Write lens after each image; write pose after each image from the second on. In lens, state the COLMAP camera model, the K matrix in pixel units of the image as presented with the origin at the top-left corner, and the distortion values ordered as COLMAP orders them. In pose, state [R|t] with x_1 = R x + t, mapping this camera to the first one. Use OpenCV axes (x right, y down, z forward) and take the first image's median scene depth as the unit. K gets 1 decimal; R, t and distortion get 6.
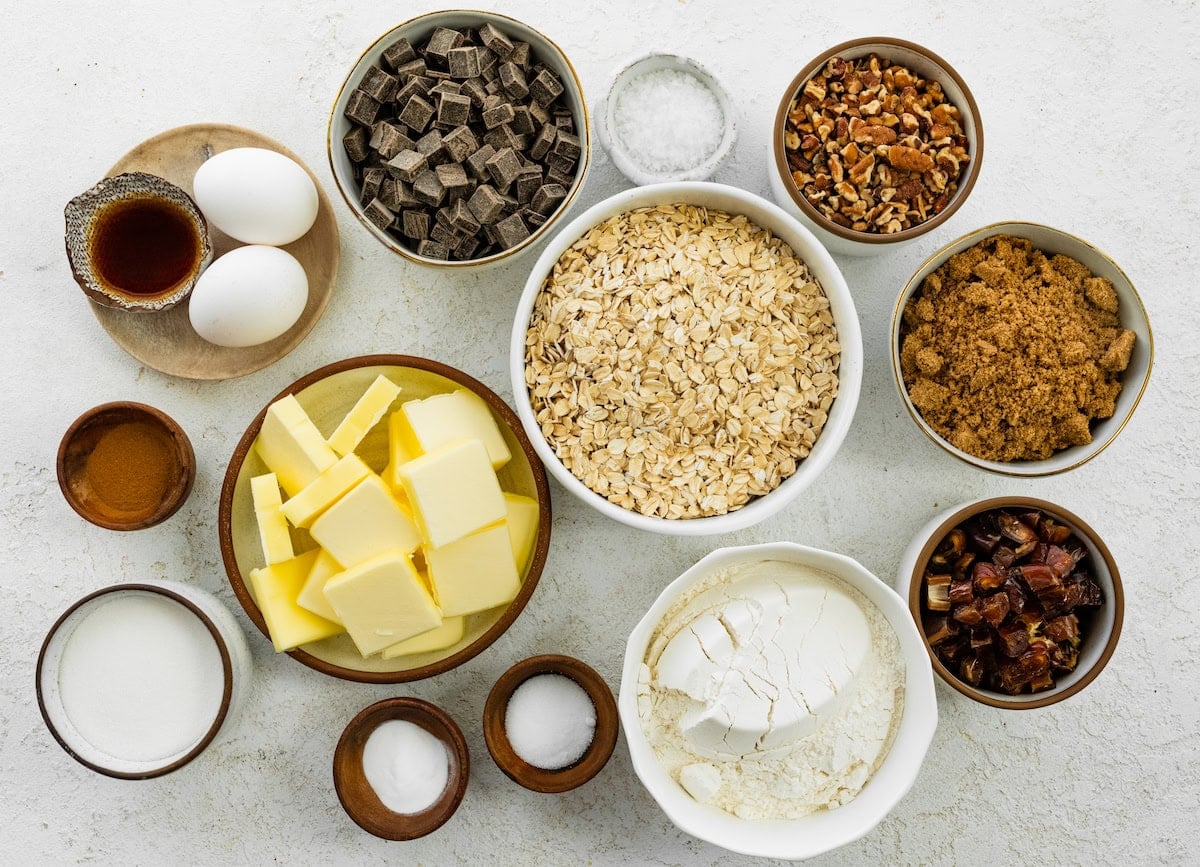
lens RADIAL K [[1443.3, 0, 593.0], [0, 1443.3, 422.4], [0, 0, 1]] dist [-0.010054, 0.000000]
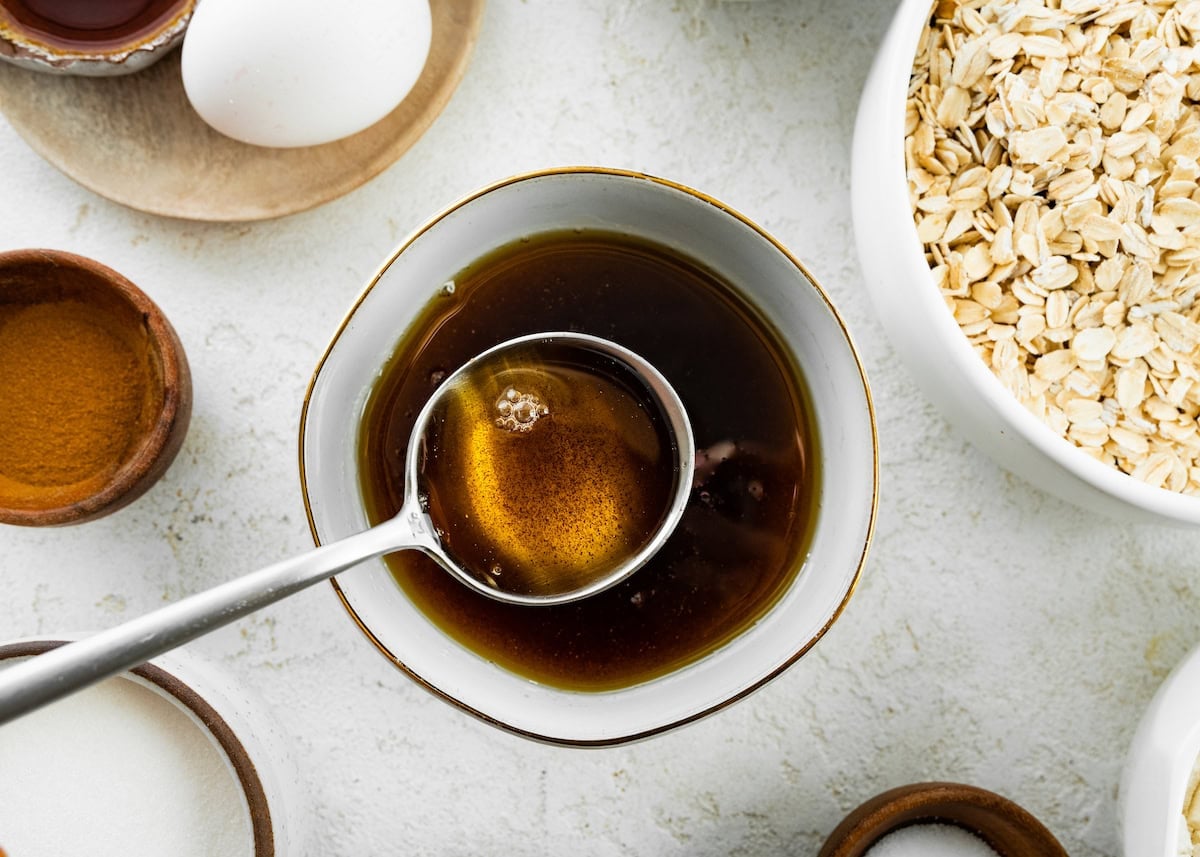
lens RADIAL K [[1349.1, 0, 612.0], [0, 1349.1, 437.4], [0, 0, 1]] dist [-0.002472, 0.000000]
pose [[0.998974, 0.001451, 0.045266, -0.161017], [0.000158, 0.999369, -0.035529, 0.062937], [-0.045289, 0.035500, 0.998343, 0.563110]]
